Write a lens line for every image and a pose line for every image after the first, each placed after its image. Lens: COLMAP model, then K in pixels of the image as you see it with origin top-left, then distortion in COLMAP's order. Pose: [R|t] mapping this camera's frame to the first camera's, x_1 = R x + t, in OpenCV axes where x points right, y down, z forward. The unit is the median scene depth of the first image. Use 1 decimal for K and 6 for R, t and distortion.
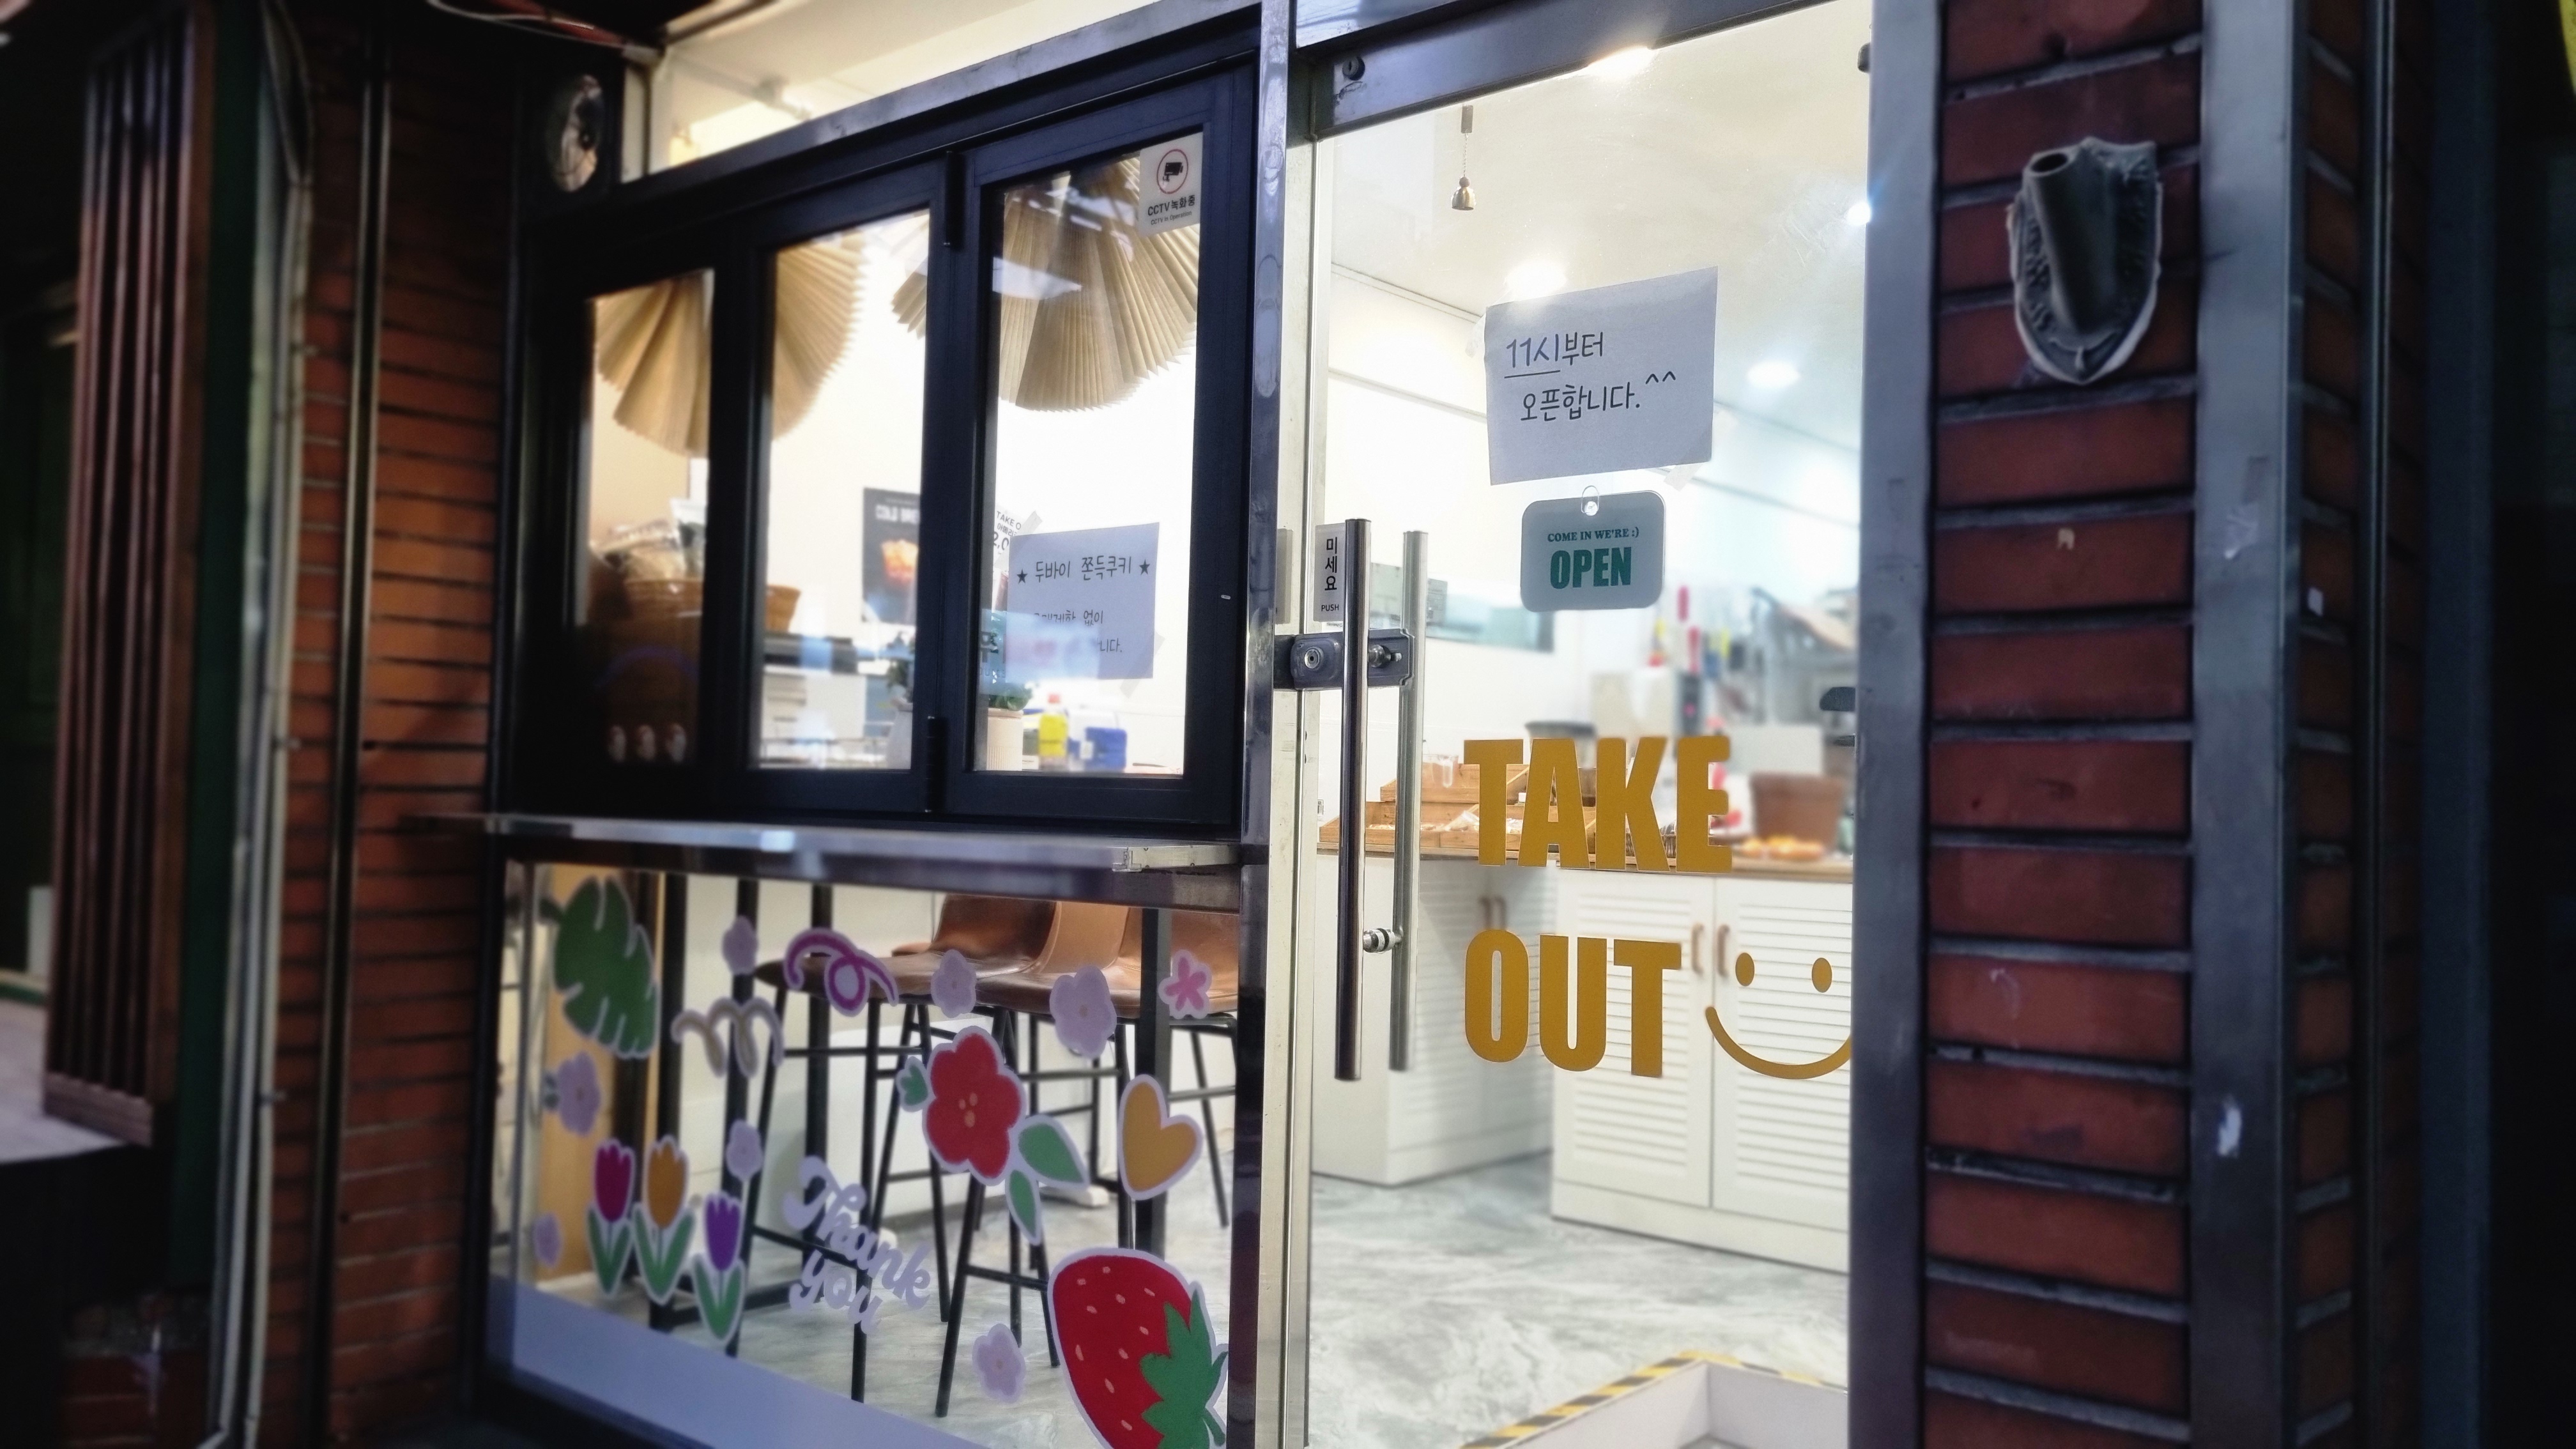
lens RADIAL K [[1898.3, 0, 1288.0], [0, 1898.3, 724.5], [0, 0, 1]] dist [0.000009, -0.175685]
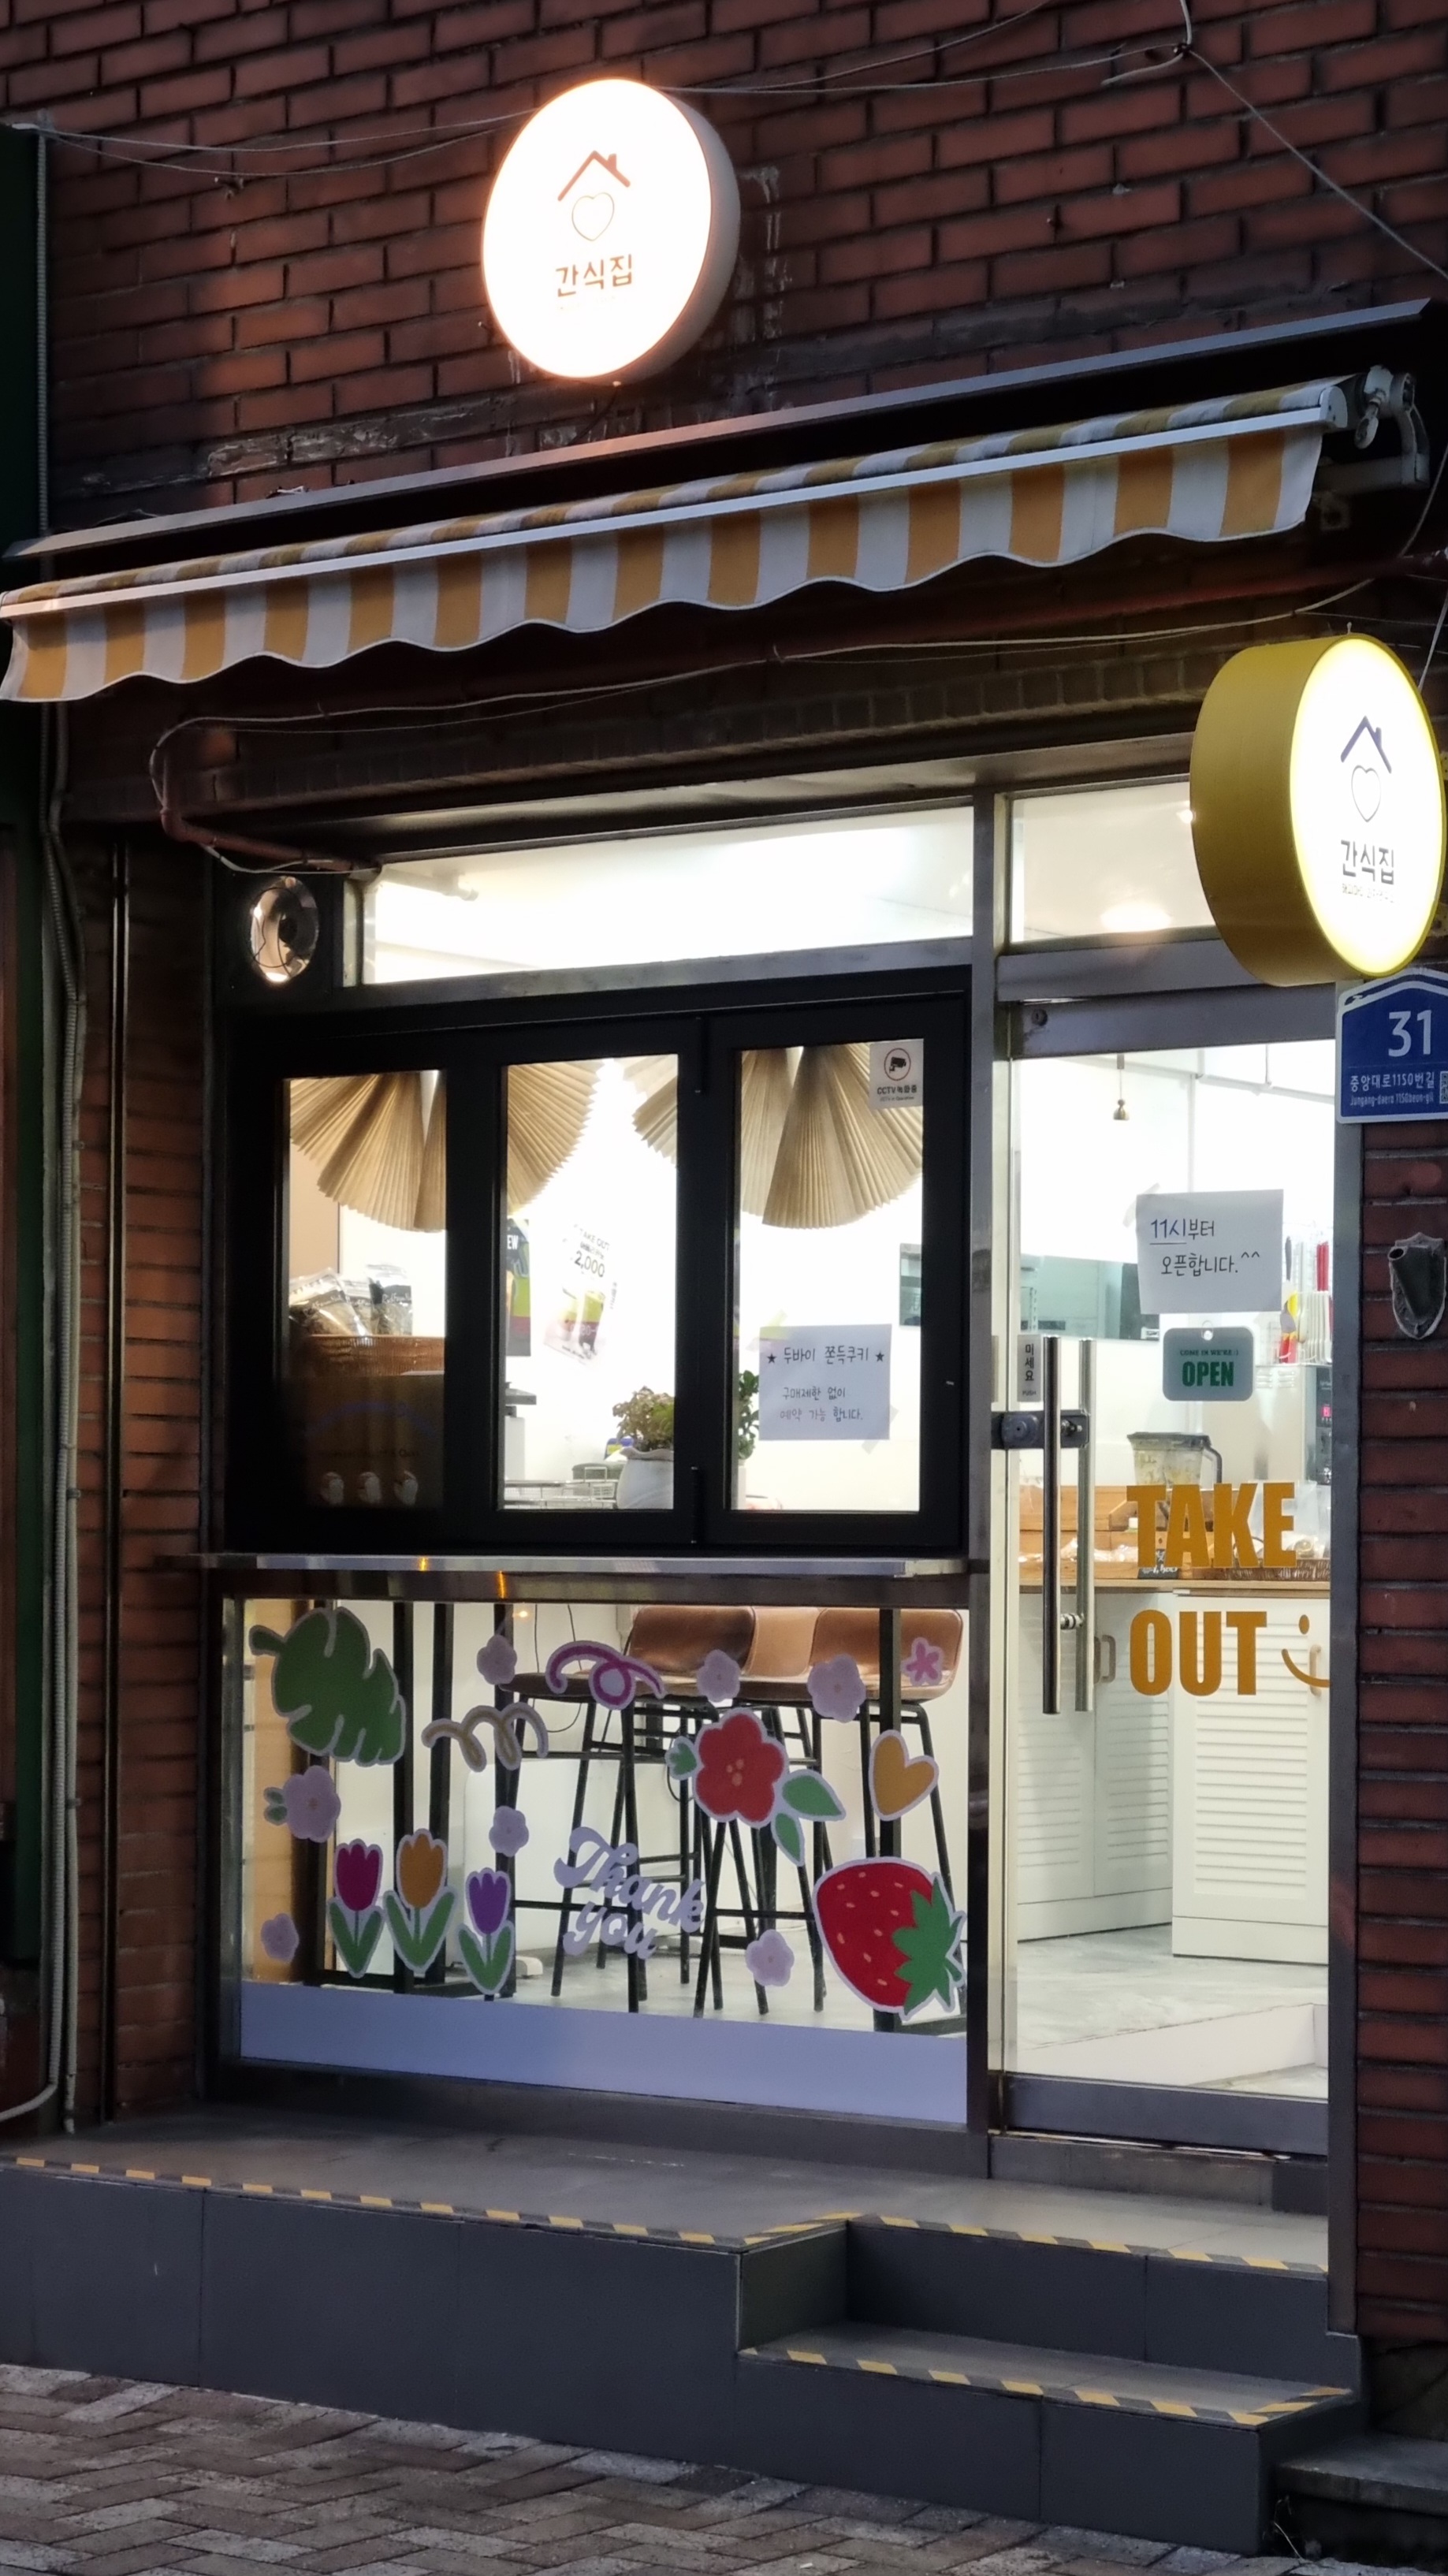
lens RADIAL K [[4835.2, 0, 724.0], [0, 4835.2, 1288.0], [0, 0, 1]] dist [-0.402995, 0.052399]
pose [[0.998171, -0.014963, 0.058564, -0.344954], [0.015588, 0.999826, -0.010221, -0.087953], [-0.058401, 0.011115, 0.998231, -2.155777]]
